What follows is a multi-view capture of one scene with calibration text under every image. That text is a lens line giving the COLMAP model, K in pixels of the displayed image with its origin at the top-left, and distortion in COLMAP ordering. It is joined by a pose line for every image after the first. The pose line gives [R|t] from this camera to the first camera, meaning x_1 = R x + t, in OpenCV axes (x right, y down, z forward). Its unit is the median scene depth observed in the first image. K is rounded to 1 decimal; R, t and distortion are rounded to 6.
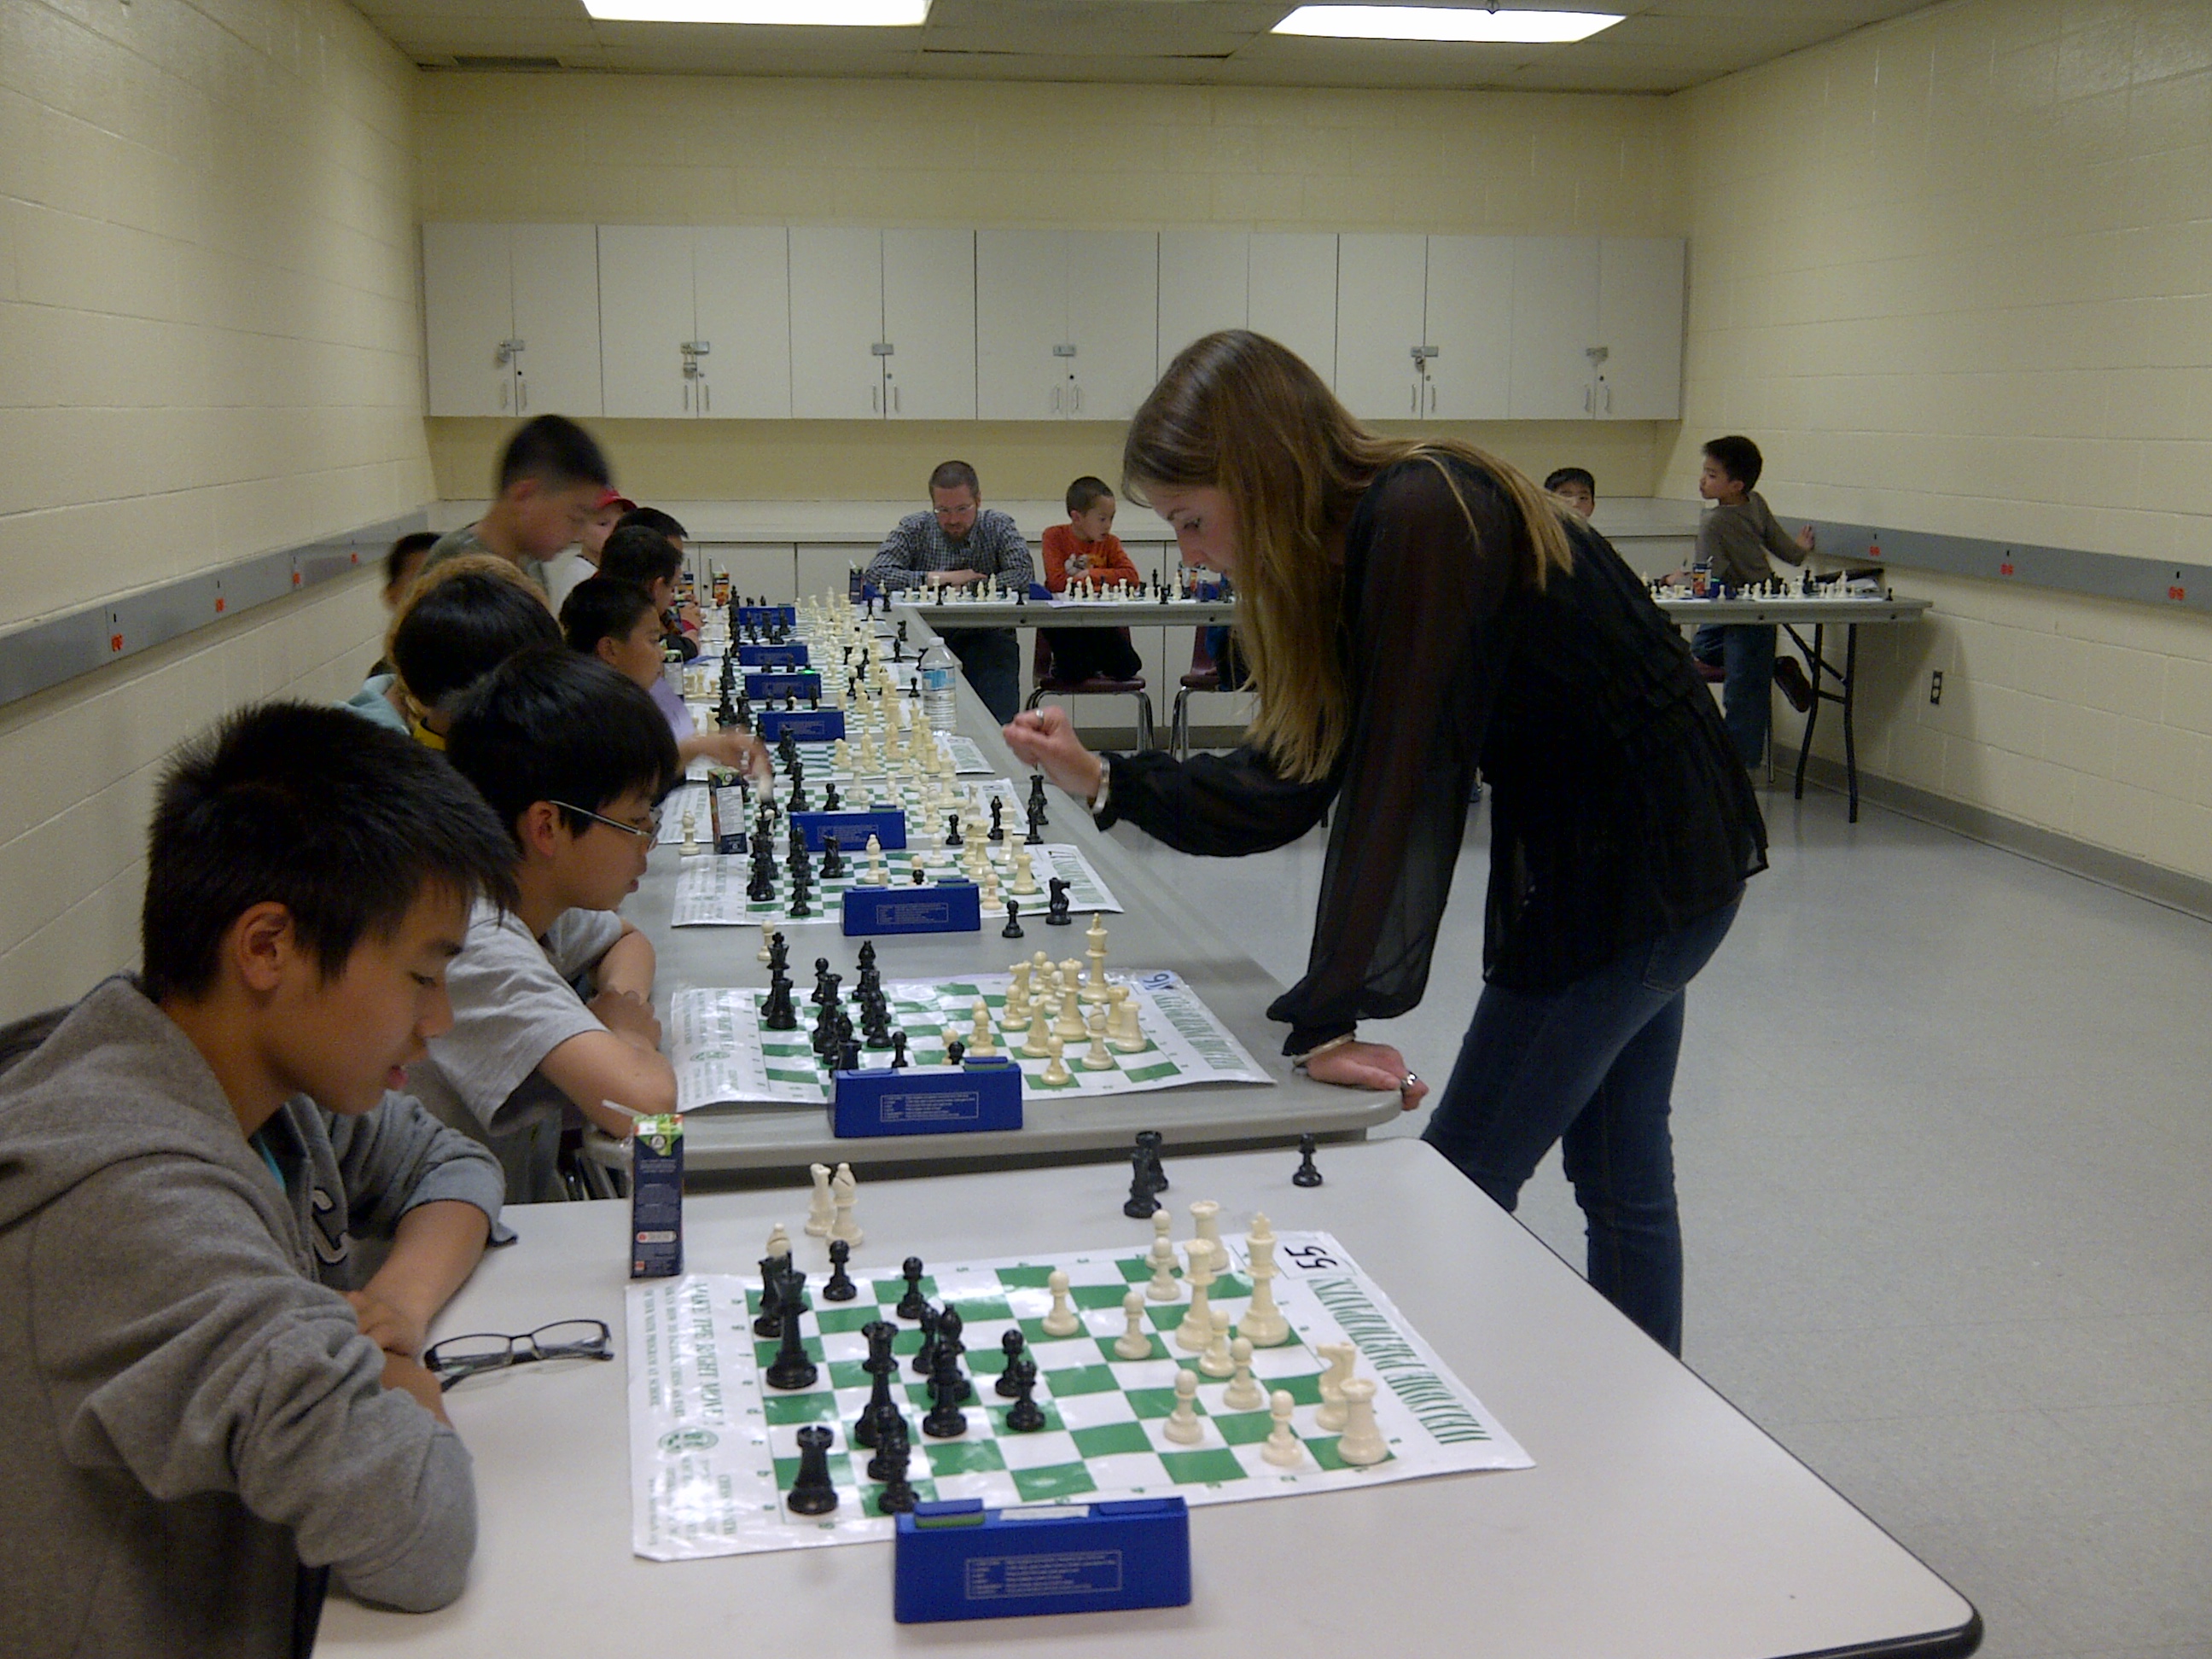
lens RADIAL K [[2261.2, 0, 1106.0], [0, 2261.2, 829.5], [0, 0, 1]] dist [-0.000823, -0.001418]
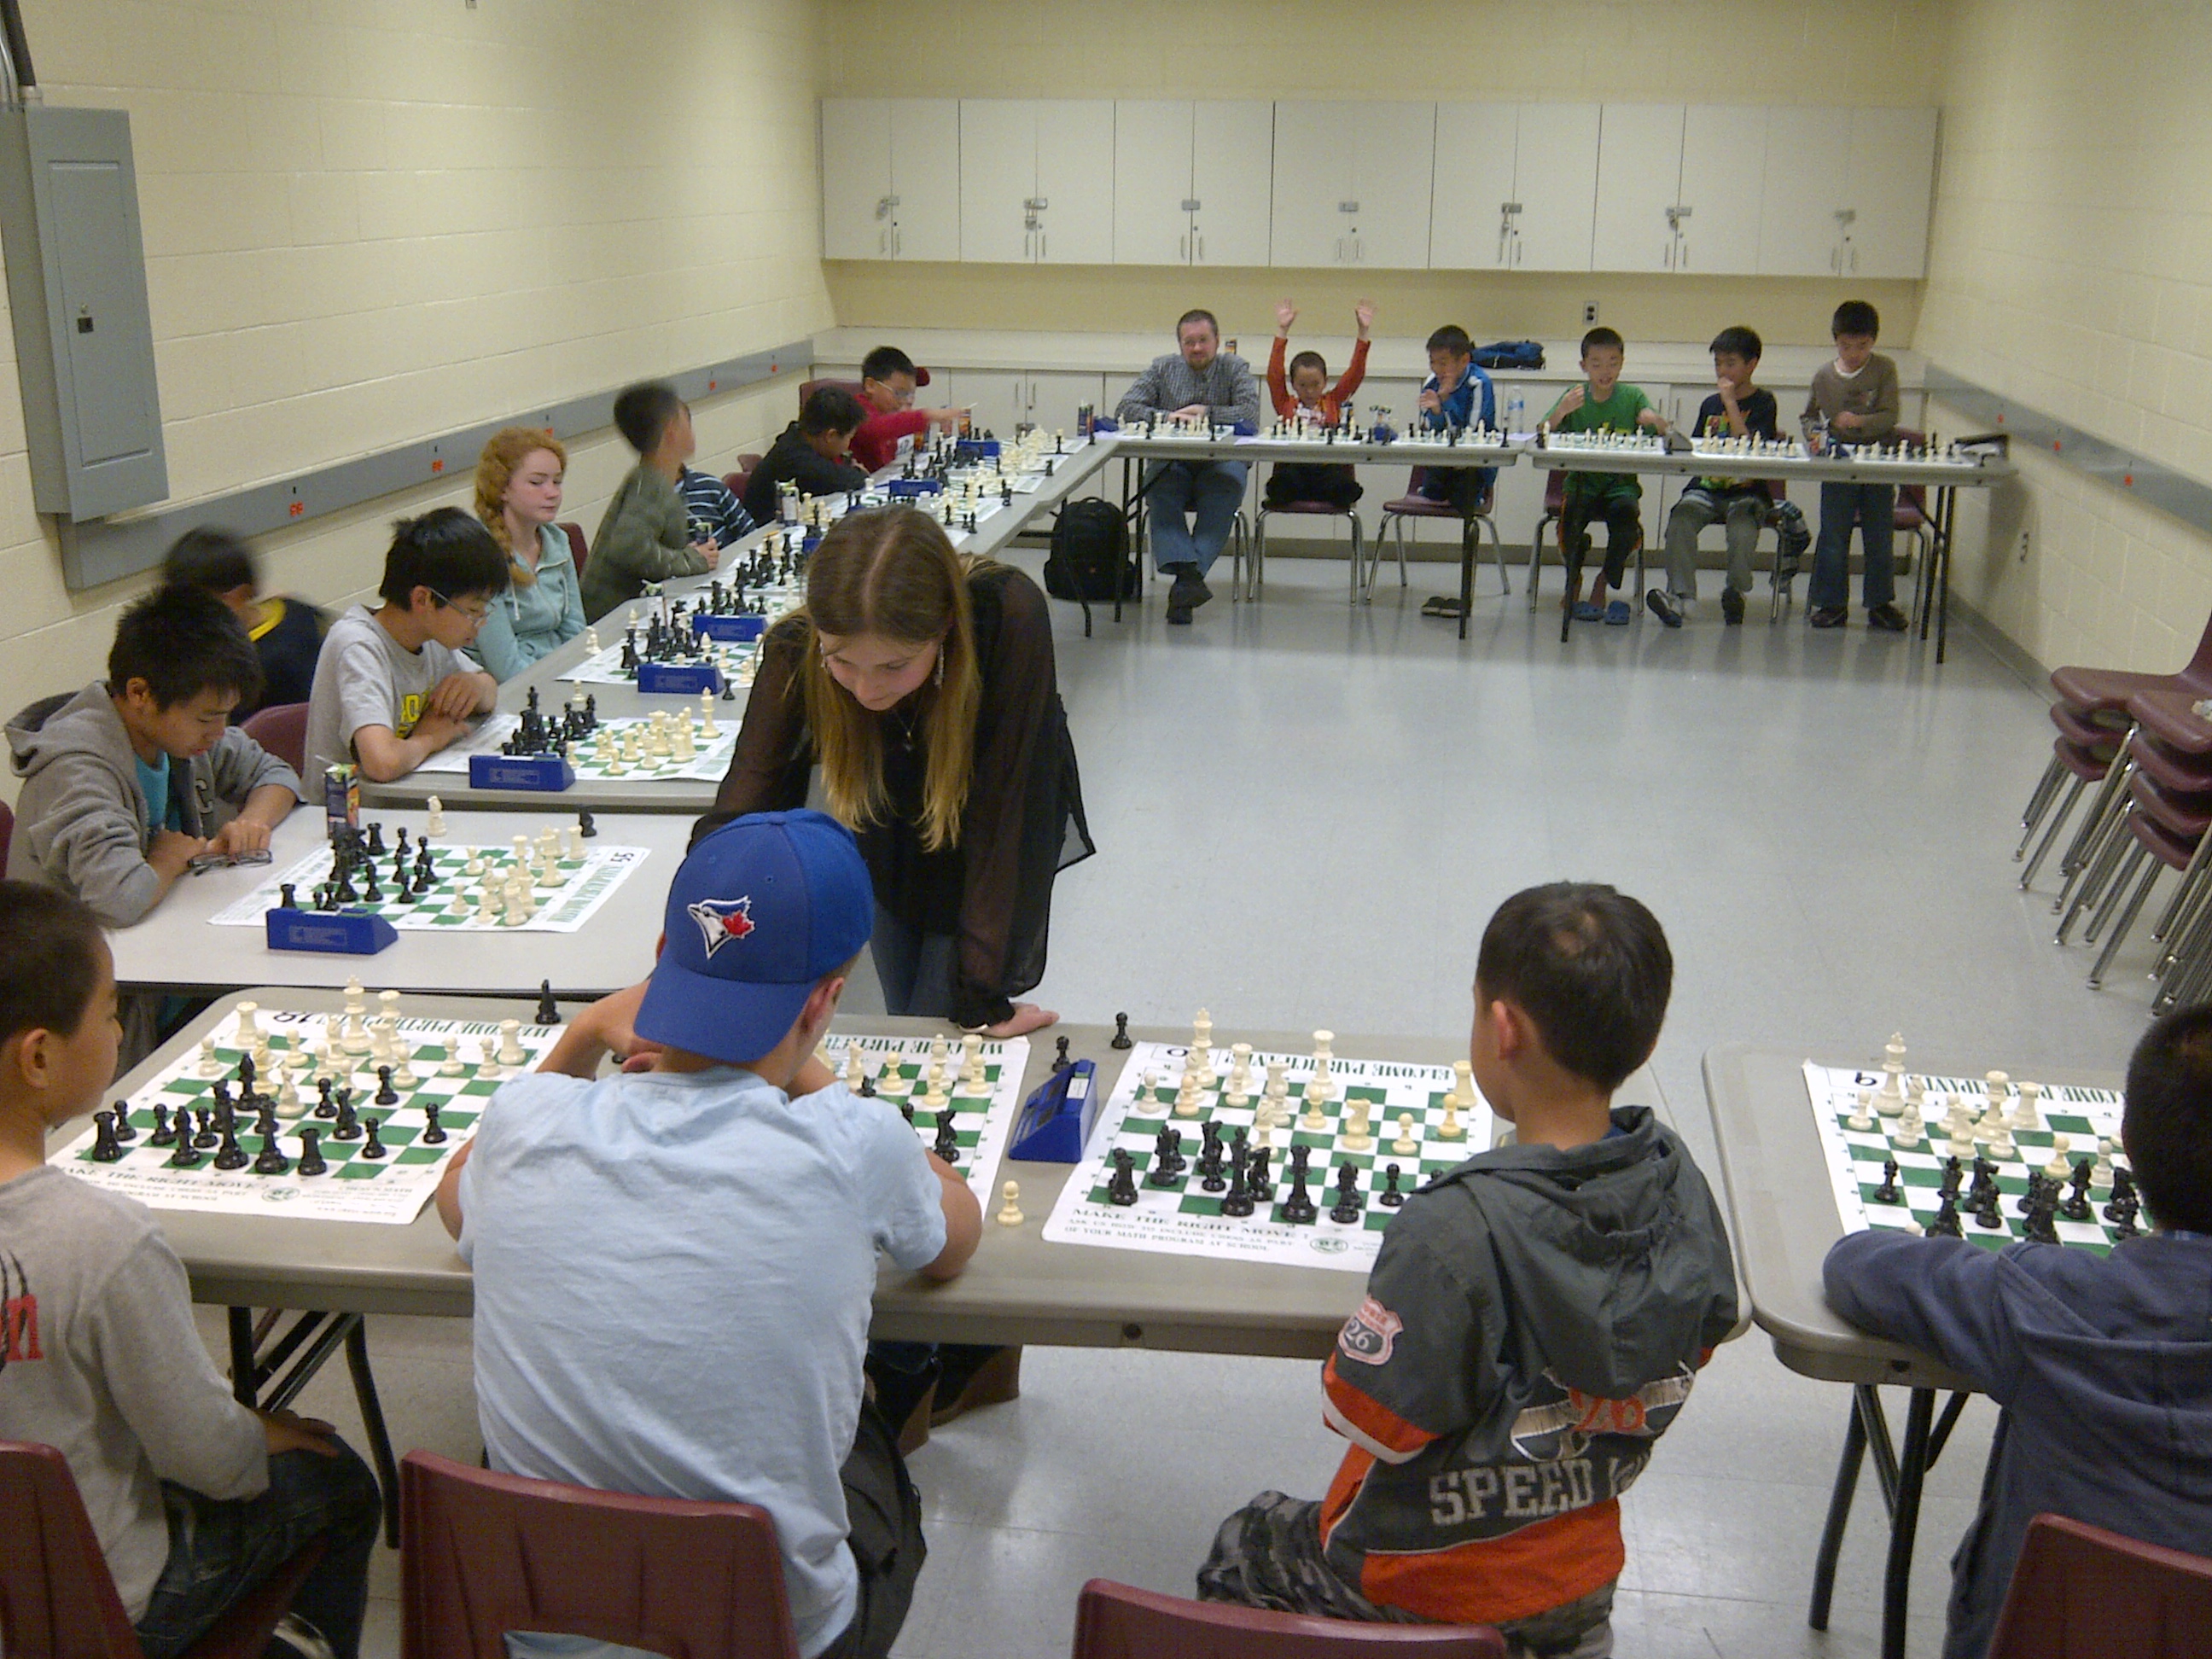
lens RADIAL K [[2316.2, 0, 1106.1], [0, 2316.2, 749.1], [0, 0, 1]] dist [0.001291, -0.444579]
pose [[0.960776, 0.069311, -0.268523, 0.233545], [-0.053083, 0.996324, 0.067238, -0.015296], [0.272196, -0.050346, 0.960924, -0.191982]]
